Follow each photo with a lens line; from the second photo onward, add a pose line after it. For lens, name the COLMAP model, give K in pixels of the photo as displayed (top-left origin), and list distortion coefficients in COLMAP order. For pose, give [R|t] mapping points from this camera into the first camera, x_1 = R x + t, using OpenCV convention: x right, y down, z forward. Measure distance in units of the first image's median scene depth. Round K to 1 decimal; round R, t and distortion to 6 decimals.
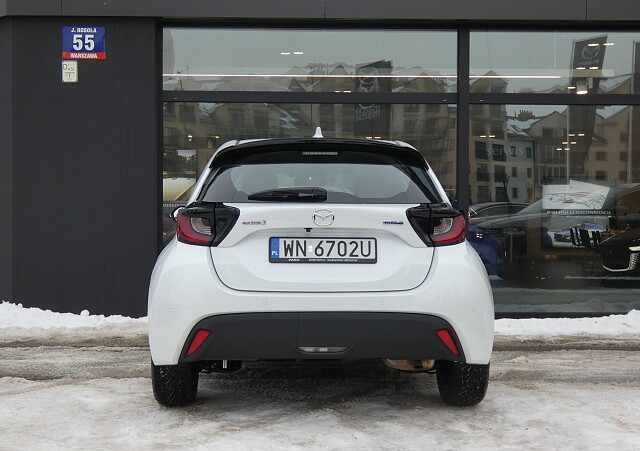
lens RADIAL K [[1051.8, 0, 321.1], [0, 1051.8, 233.6], [0, 0, 1]] dist [0.001761, 0.014626]
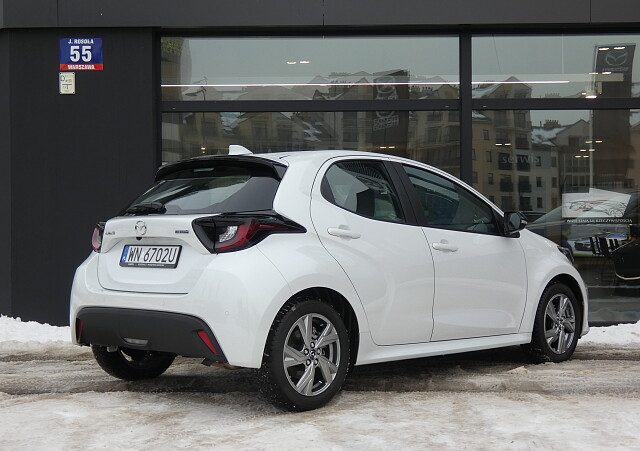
lens RADIAL K [[1051.8, 0, 321.1], [0, 1051.8, 233.6], [0, 0, 1]] dist [0.001761, 0.014626]
pose [[0.999474, -0.010851, -0.030570, 0.029171], [0.010470, 0.999866, -0.012569, 0.002883], [0.030702, 0.012242, 0.999454, 0.016402]]
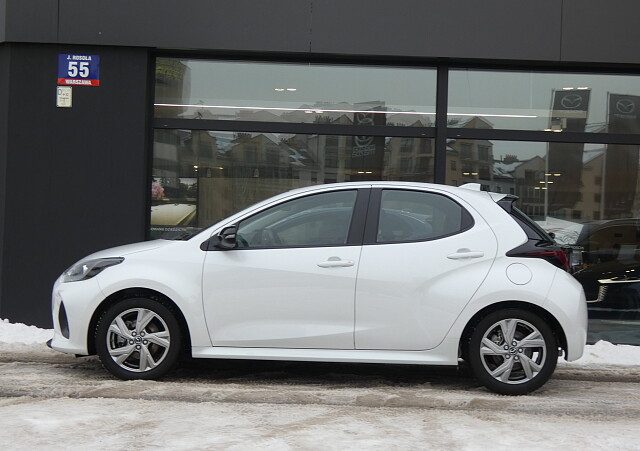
lens RADIAL K [[930.1, 0, 332.2], [0, 930.1, 225.2], [0, 0, 1]] dist [0.024126, -0.020901]
pose [[0.999657, 0.026181, 0.001022, 0.028733], [-0.026122, 0.998907, -0.038765, 0.001959], [-0.002036, 0.038725, 0.999248, 0.080427]]
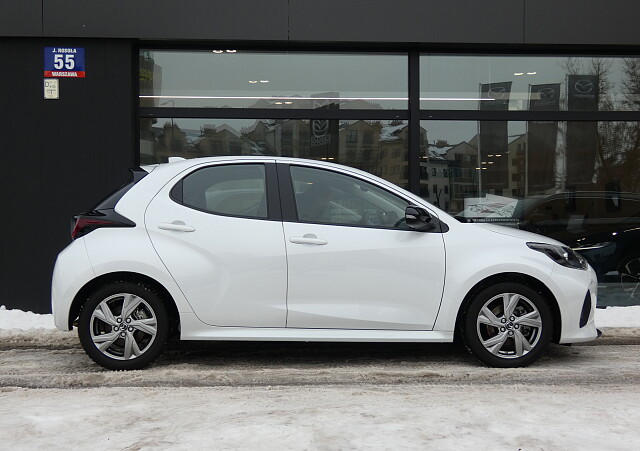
lens RADIAL K [[788.6, 0, 320.0], [0, 788.6, 225.5], [0, 0, 1]] dist [-0.014239, 0.046049]
pose [[0.998768, -0.006248, 0.049222, -0.004835], [0.007112, 0.999823, -0.017391, 0.001763], [-0.049105, 0.017720, 0.998636, 0.182733]]
